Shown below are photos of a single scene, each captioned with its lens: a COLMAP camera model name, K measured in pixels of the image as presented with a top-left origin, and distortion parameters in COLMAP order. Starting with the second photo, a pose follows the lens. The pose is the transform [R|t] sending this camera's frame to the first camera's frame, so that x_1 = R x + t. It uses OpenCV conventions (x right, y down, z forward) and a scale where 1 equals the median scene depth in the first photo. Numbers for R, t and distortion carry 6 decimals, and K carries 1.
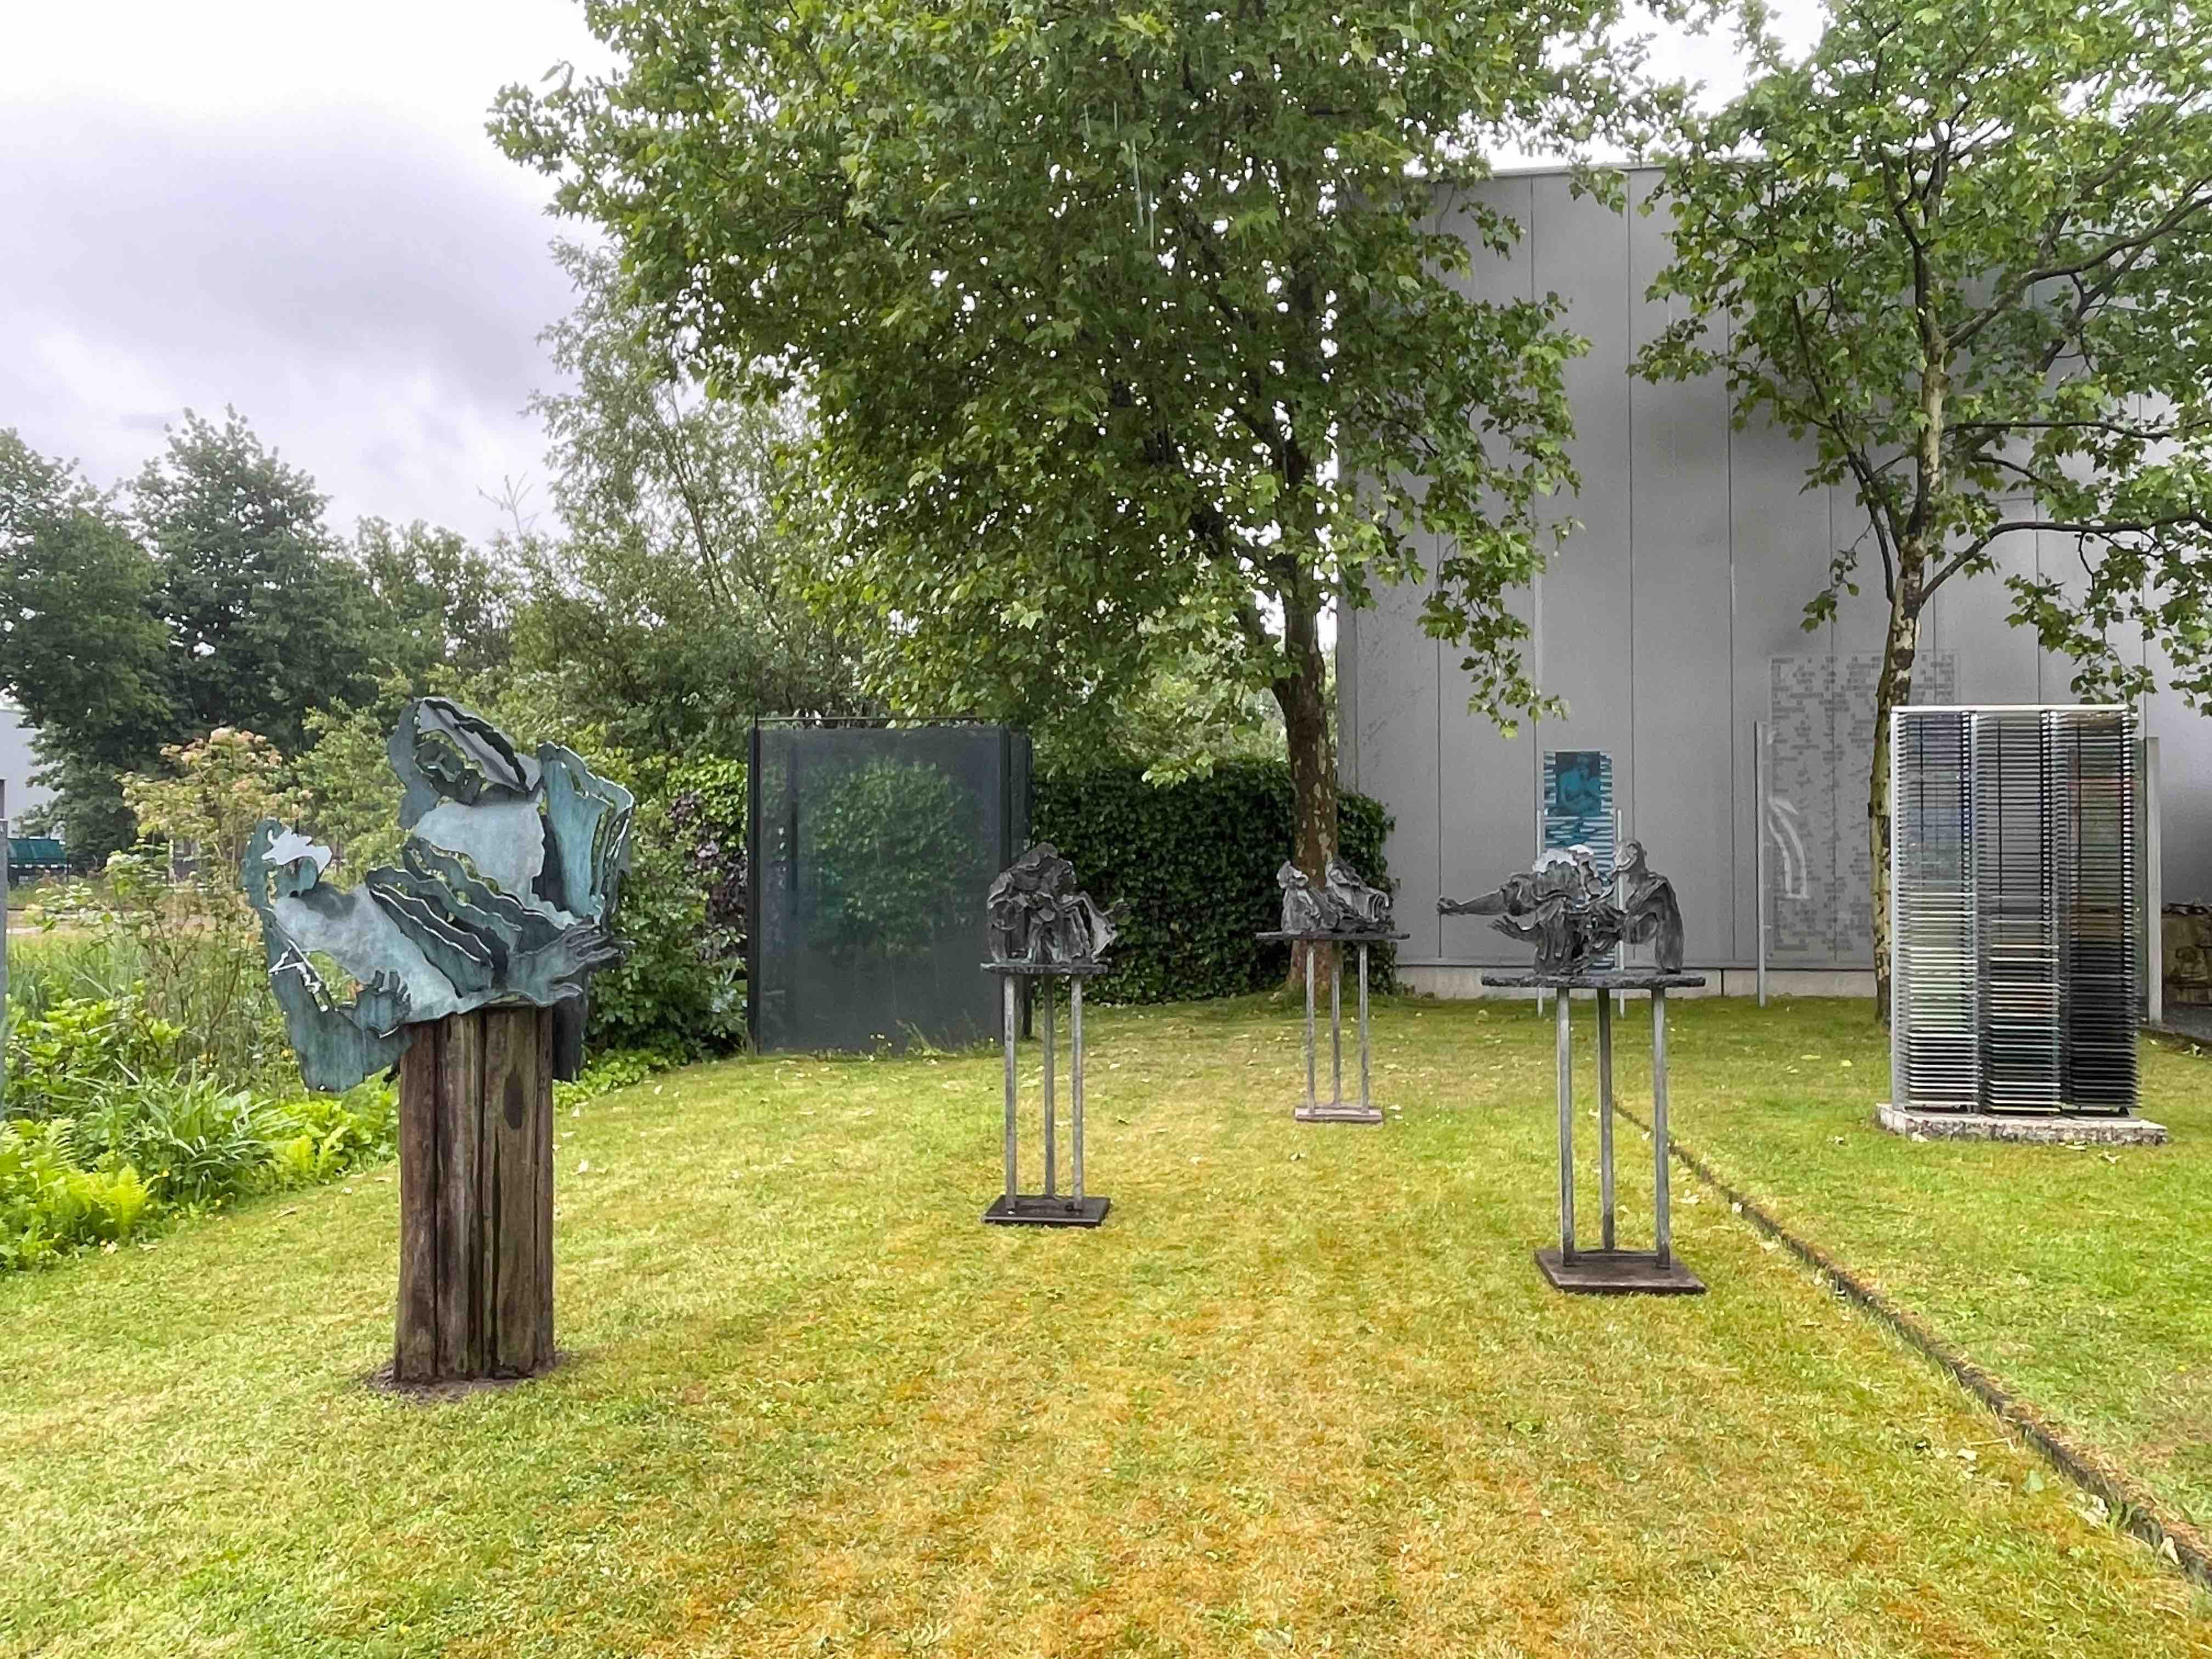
lens RADIAL K [[1630.0, 0, 1107.4], [0, 1630.0, 829.7], [0, 0, 1]] dist [0.001351, 0.000264]
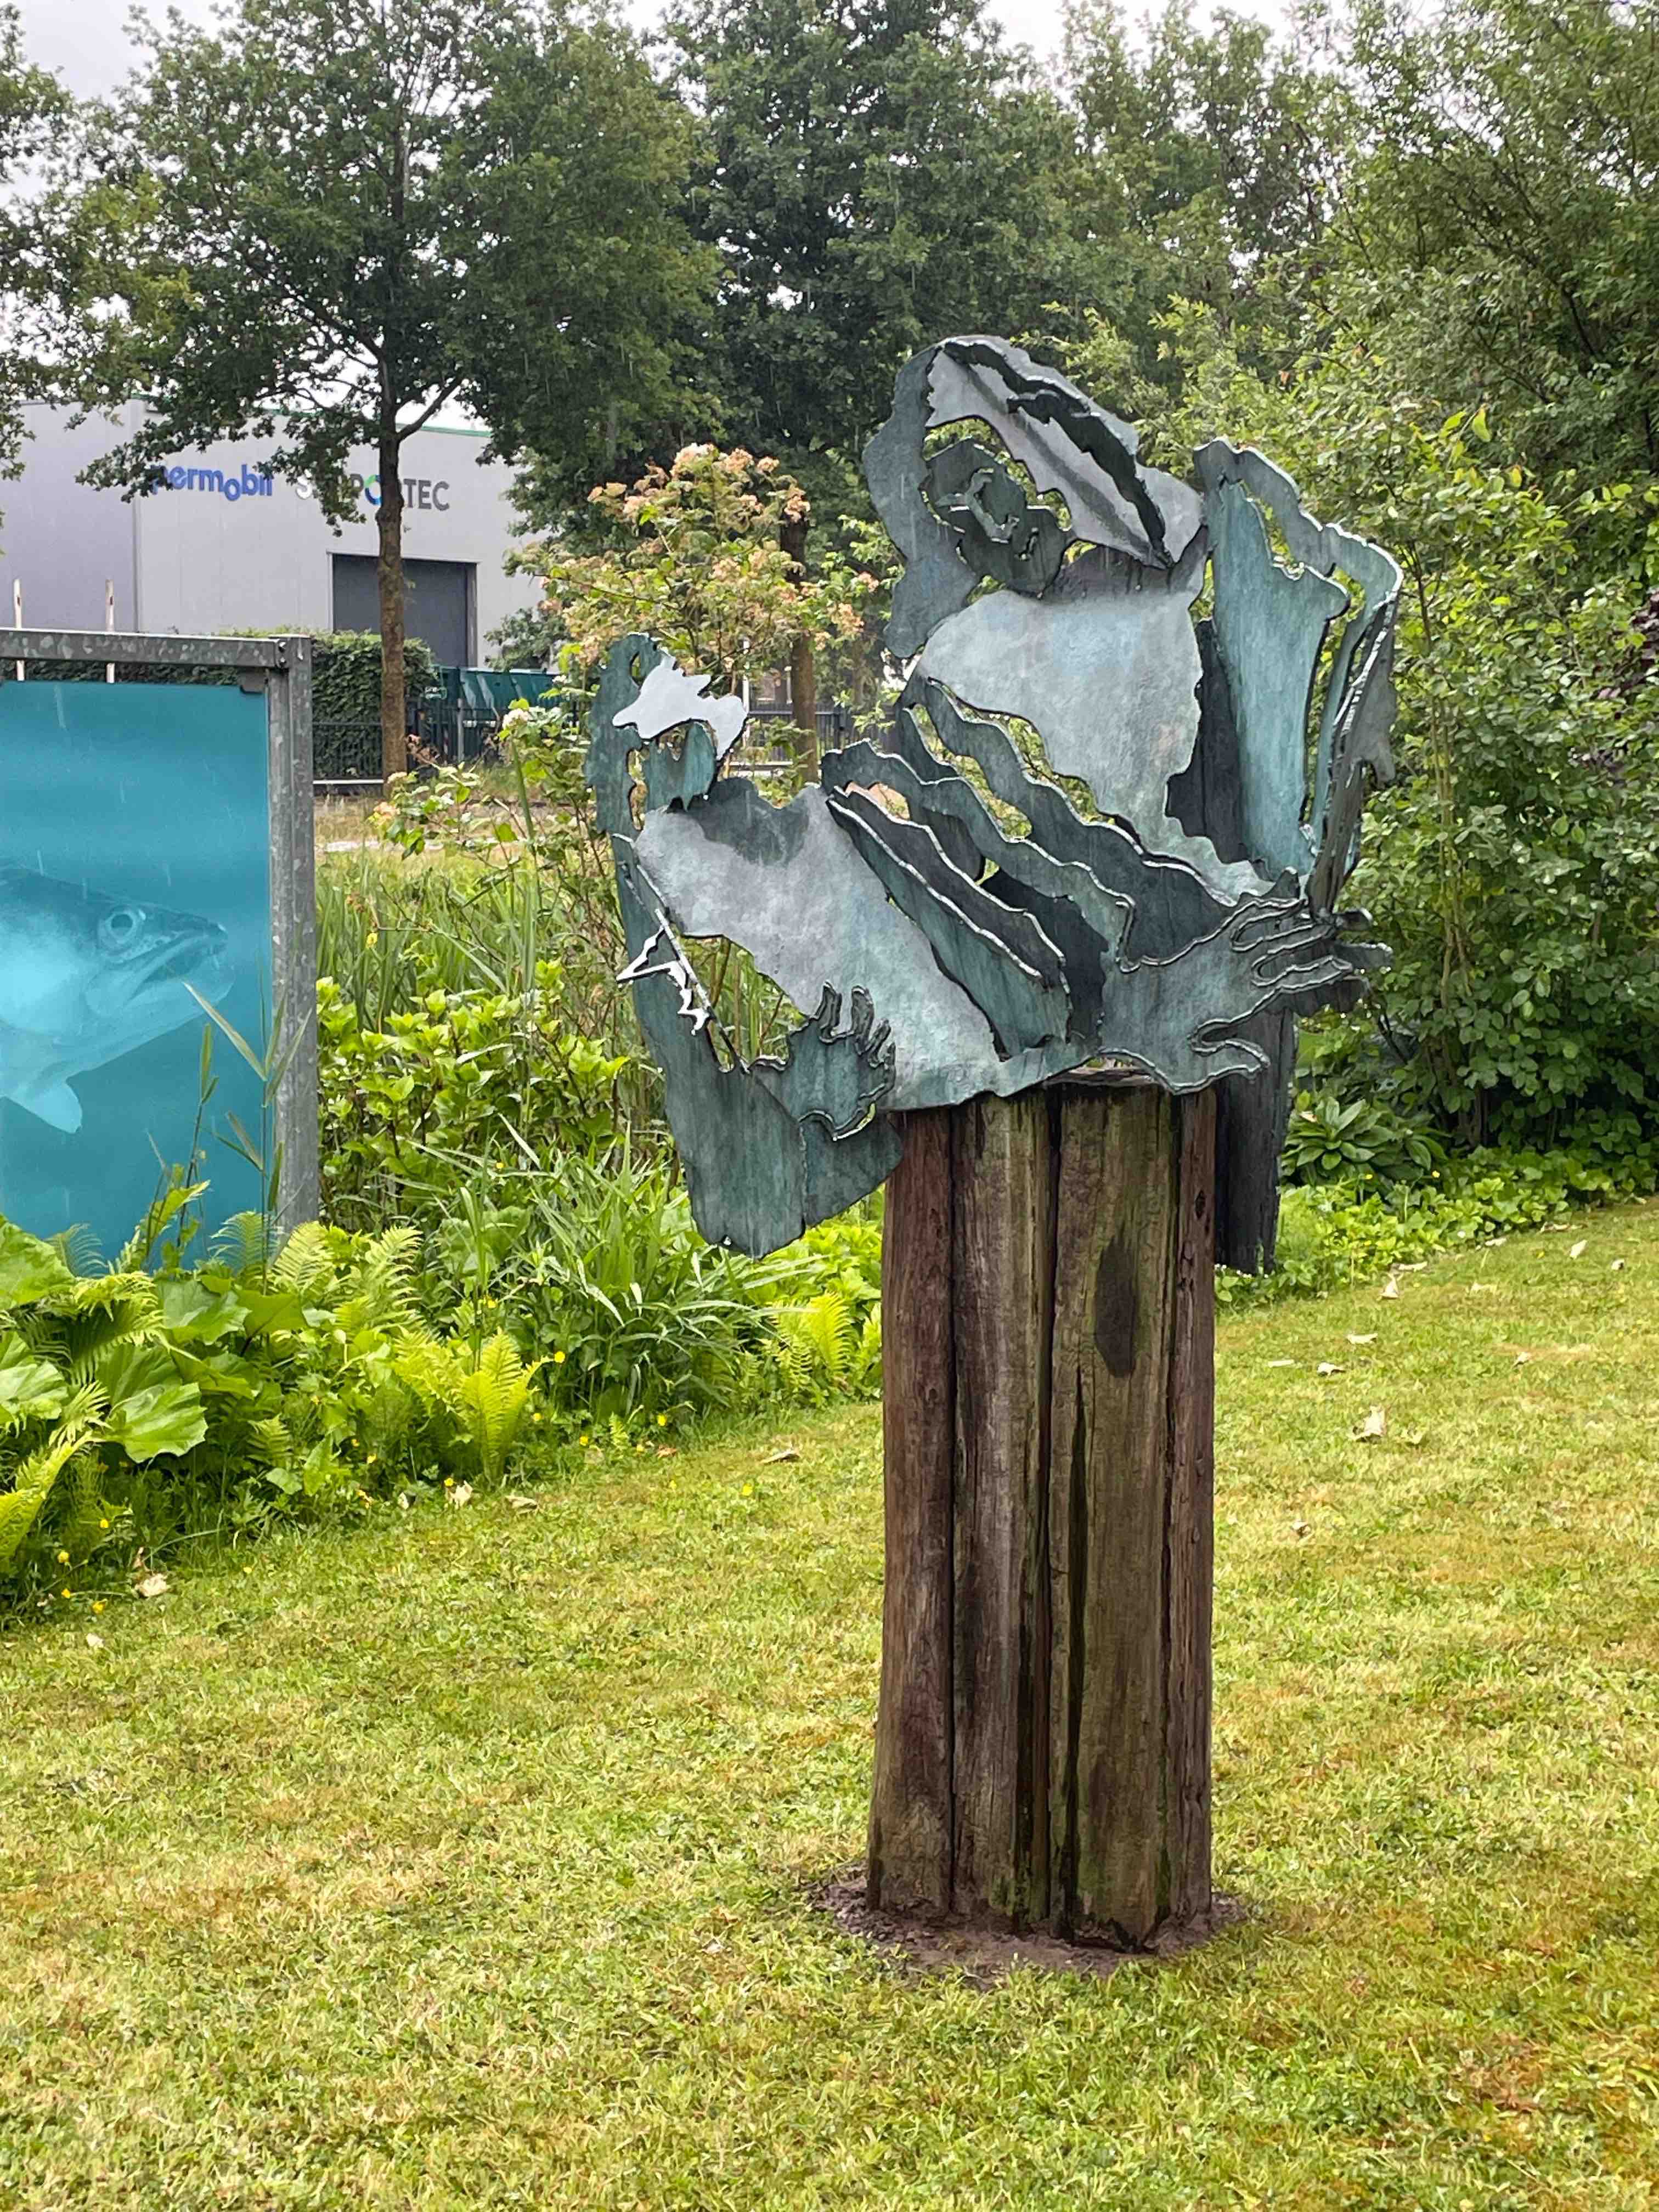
lens RADIAL K [[3533.6, 0, 834.4], [0, 3533.6, 1103.5], [0, 0, 1]] dist [0.108790, 0.000000]
pose [[0.879427, 0.060625, -0.472158, -0.000651], [-0.001099, 0.992113, 0.125340, -0.000296], [0.476033, -0.109708, 0.872558, 0.111158]]
